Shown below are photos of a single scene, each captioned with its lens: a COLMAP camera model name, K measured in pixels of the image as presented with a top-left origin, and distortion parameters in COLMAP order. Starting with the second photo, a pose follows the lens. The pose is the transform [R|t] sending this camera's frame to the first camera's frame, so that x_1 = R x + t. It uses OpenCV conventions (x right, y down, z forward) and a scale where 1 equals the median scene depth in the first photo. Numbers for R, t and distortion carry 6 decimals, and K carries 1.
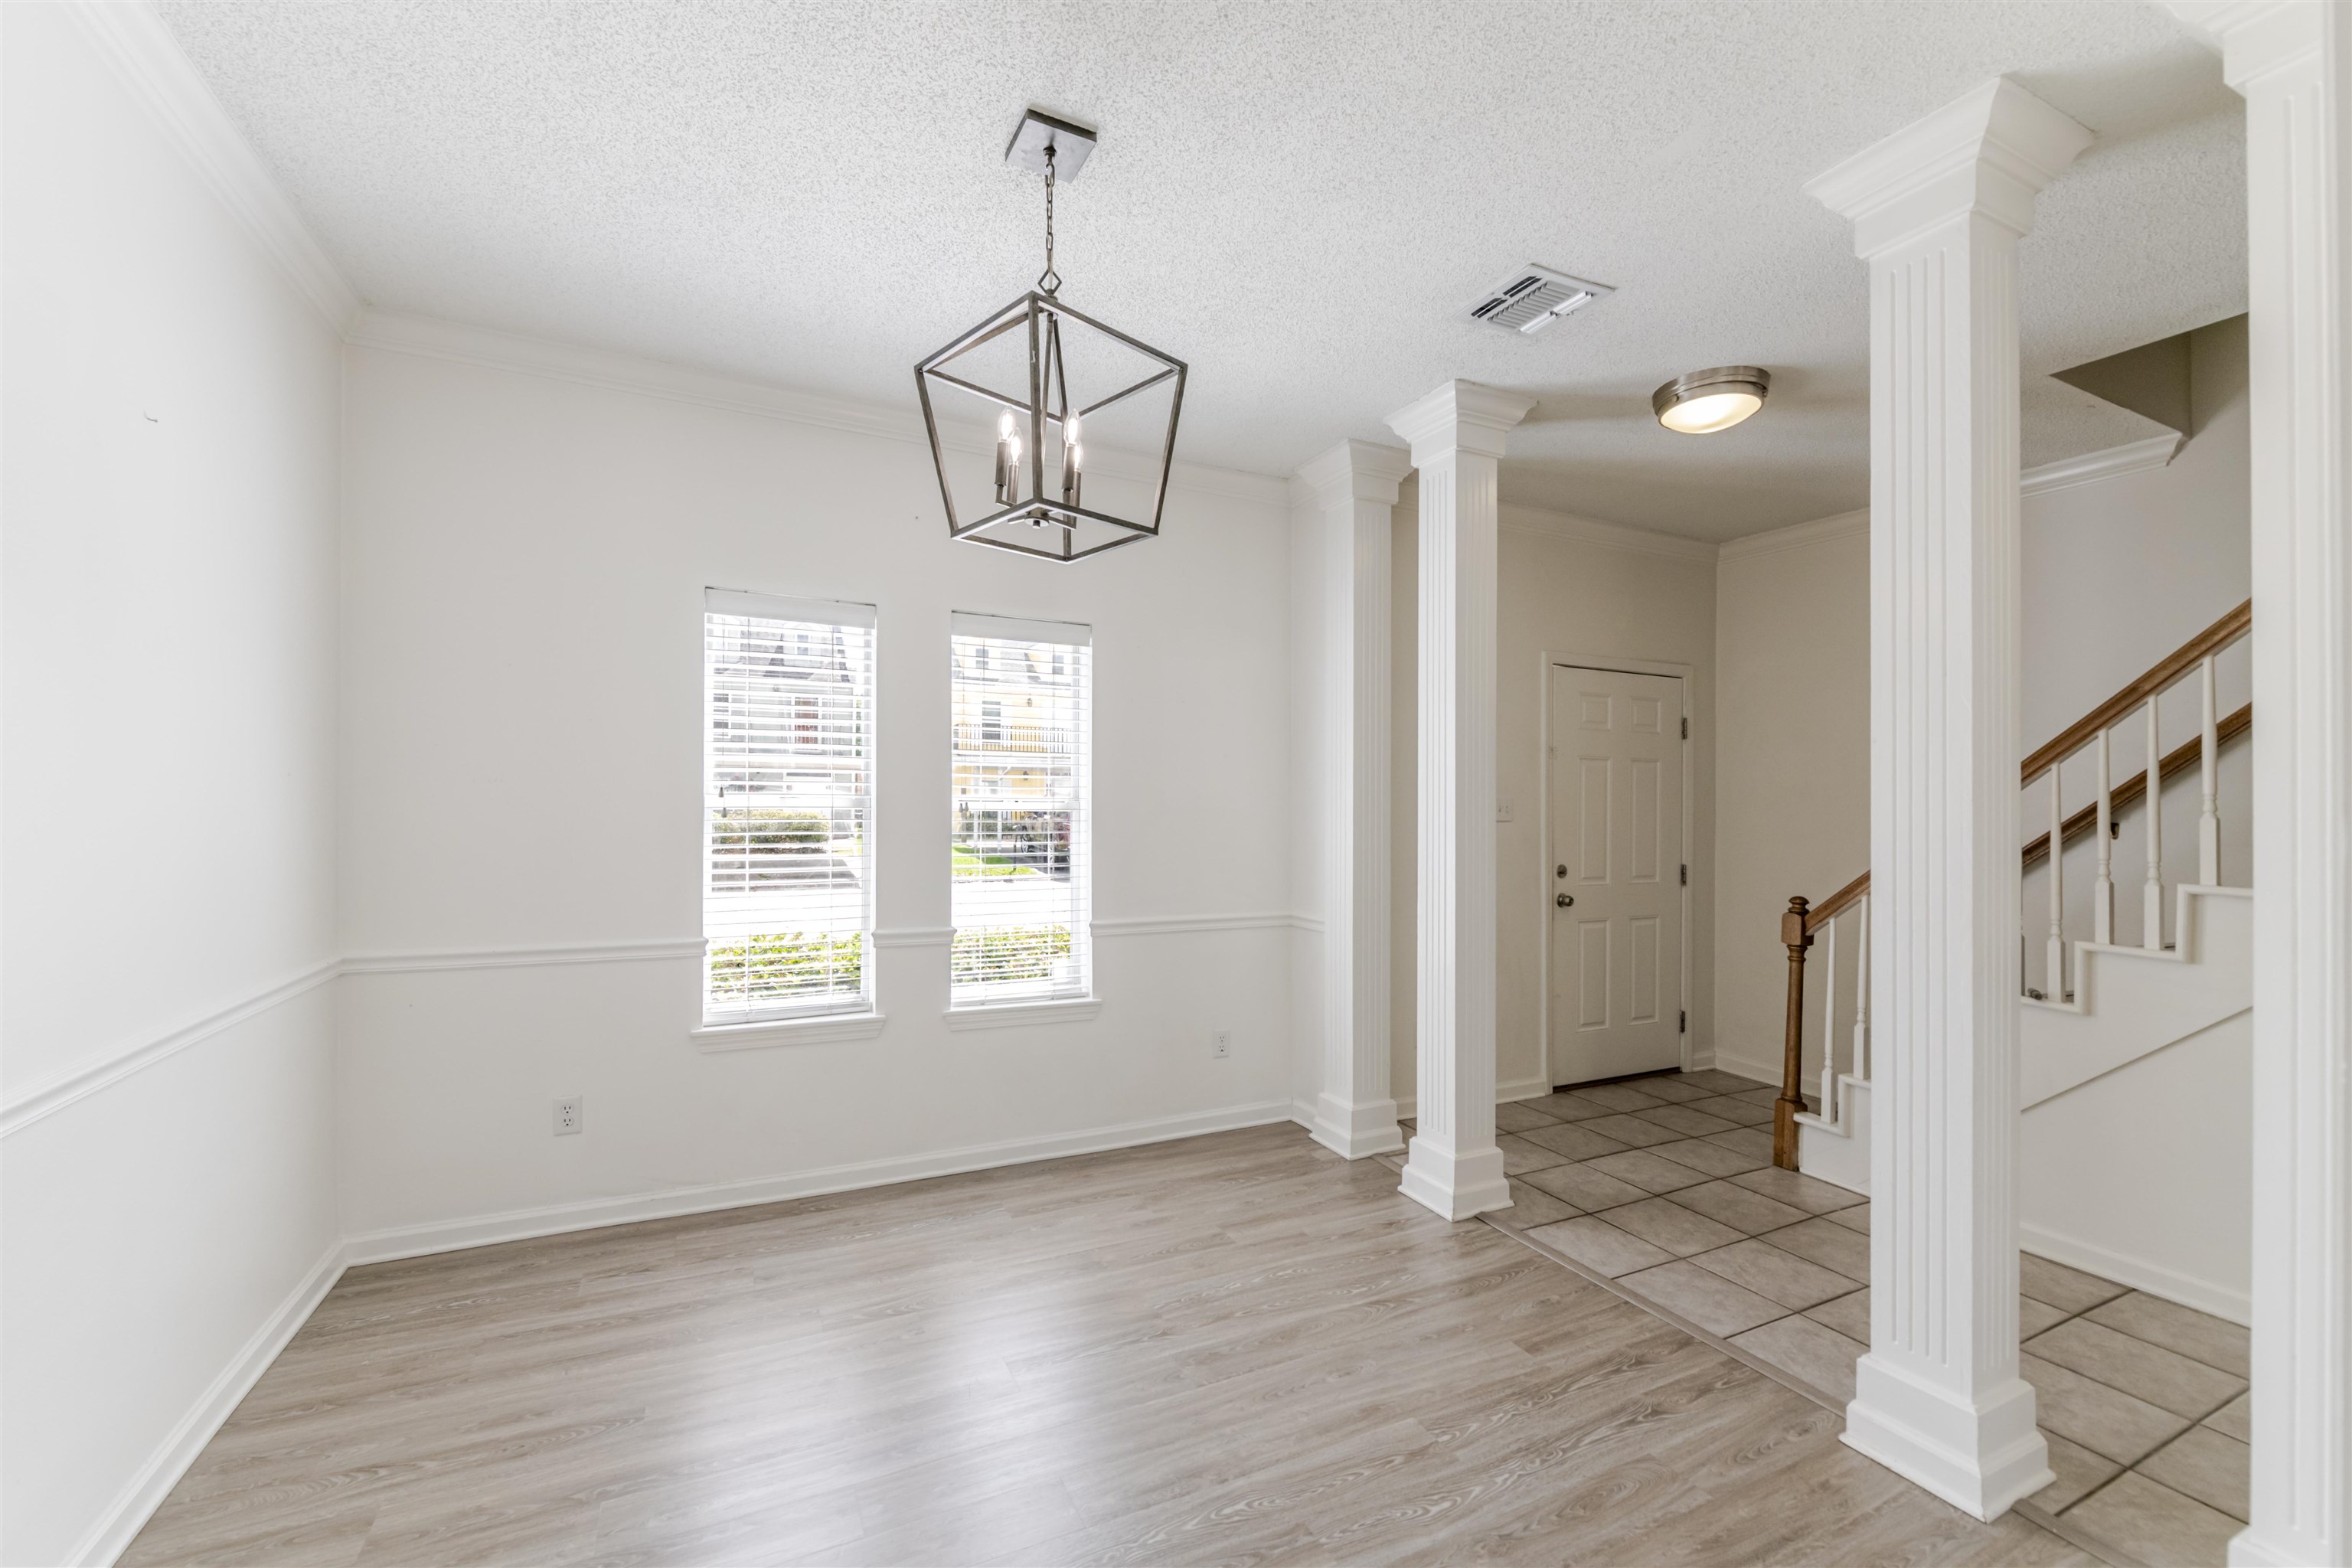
lens RADIAL K [[948.4, 0, 1176.1], [0, 948.4, 795.6], [0, 0, 1]] dist [-0.010371, -0.000347]
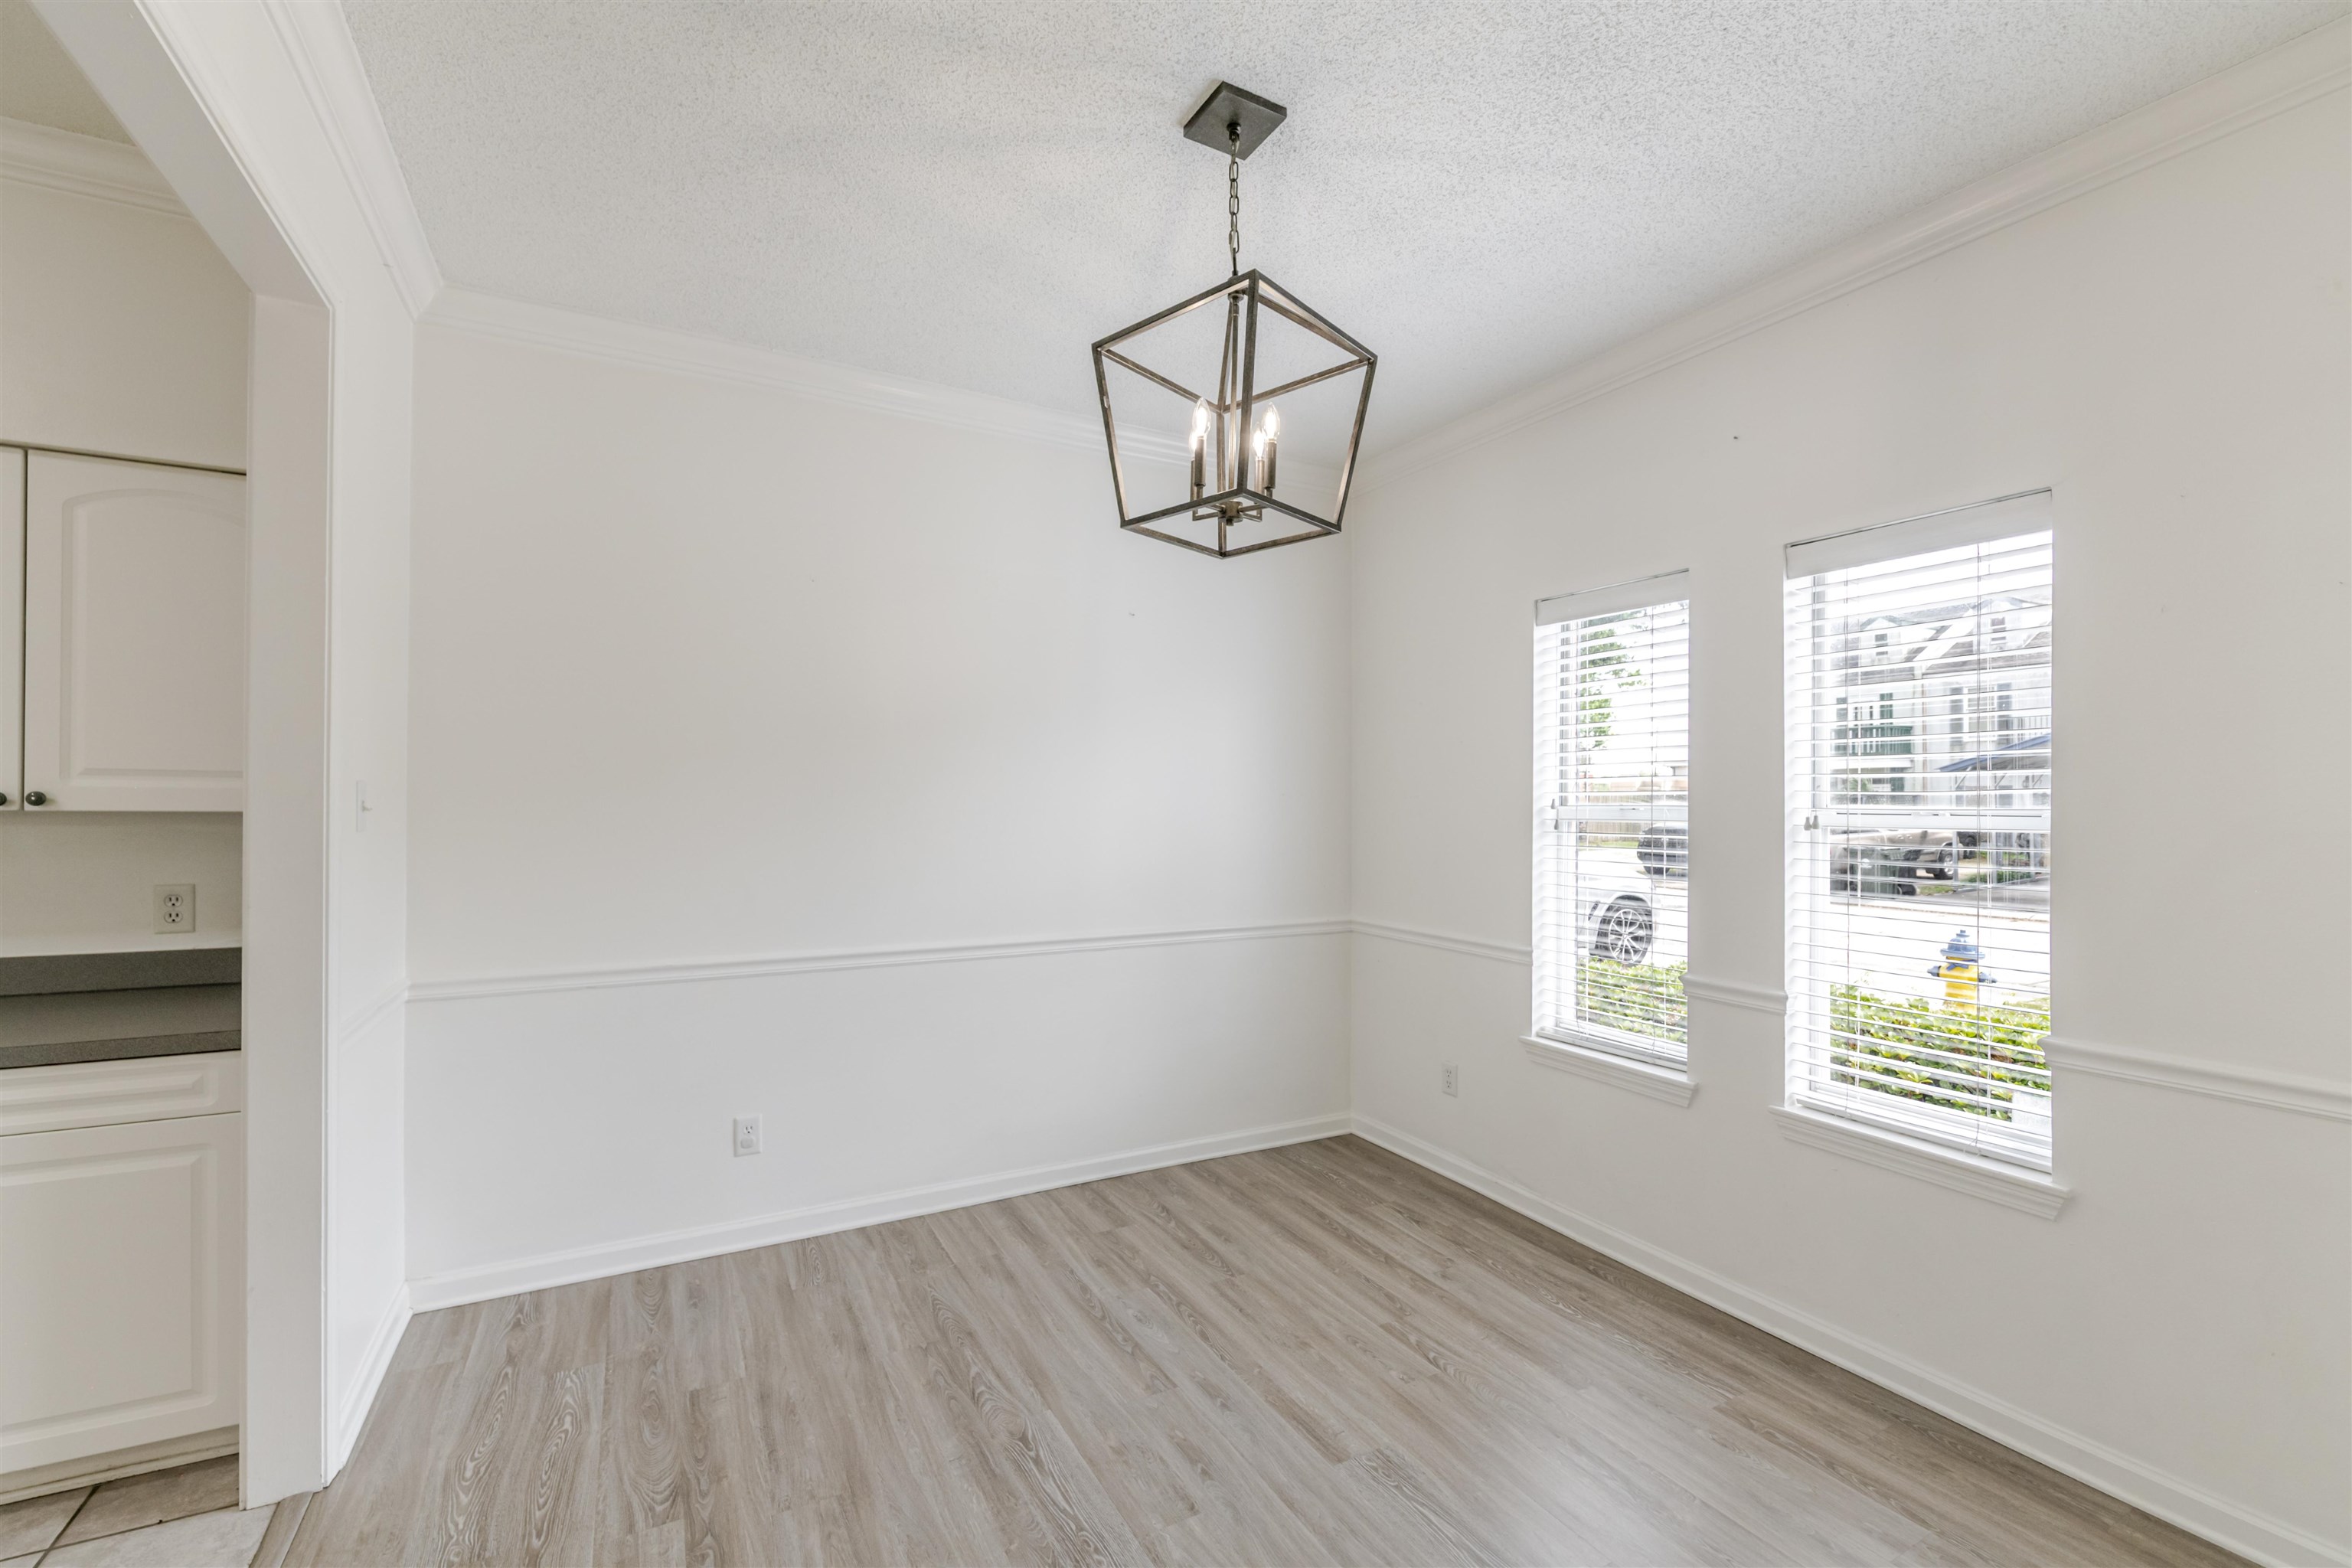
lens RADIAL K [[1001.4, 0, 1178.7], [0, 1001.4, 820.7], [0, 0, 1]] dist [0.000120, -0.000742]
pose [[0.038524, 0.010640, -0.999201, 0.623148], [-0.004404, 0.999935, 0.010478, 0.005589], [0.999248, 0.003996, 0.038568, 0.650136]]
